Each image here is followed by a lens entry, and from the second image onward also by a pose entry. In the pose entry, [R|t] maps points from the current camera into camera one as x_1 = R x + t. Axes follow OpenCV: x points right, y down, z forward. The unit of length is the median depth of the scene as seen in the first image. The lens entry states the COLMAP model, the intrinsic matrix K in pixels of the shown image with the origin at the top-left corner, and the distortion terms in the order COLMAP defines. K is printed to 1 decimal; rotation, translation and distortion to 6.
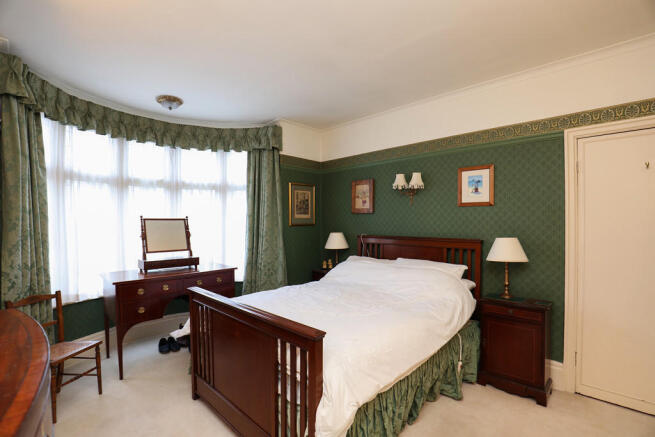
lens RADIAL K [[308.0, 0, 328.3], [0, 308.0, 221.1], [0, 0, 1]] dist [-0.001974, 0.000053]
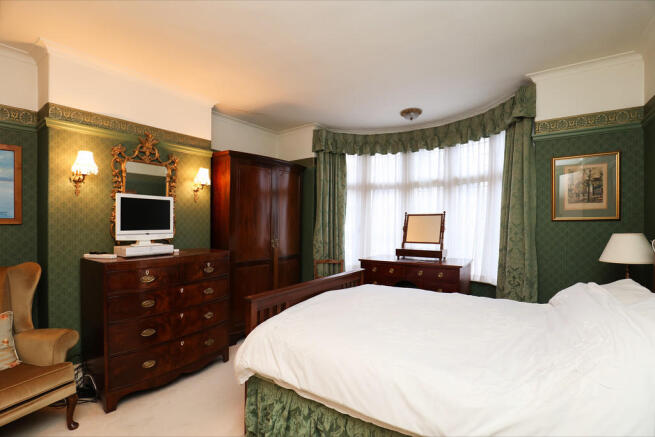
lens RADIAL K [[308.0, 0, 328.9], [0, 308.0, 219.9], [0, 0, 1]] dist [-0.001974, 0.000053]
pose [[0.195186, -0.002329, -0.980763, 0.504463], [0.008895, 0.999960, -0.000604, 0.010234], [0.980726, -0.008606, 0.195199, 0.420733]]
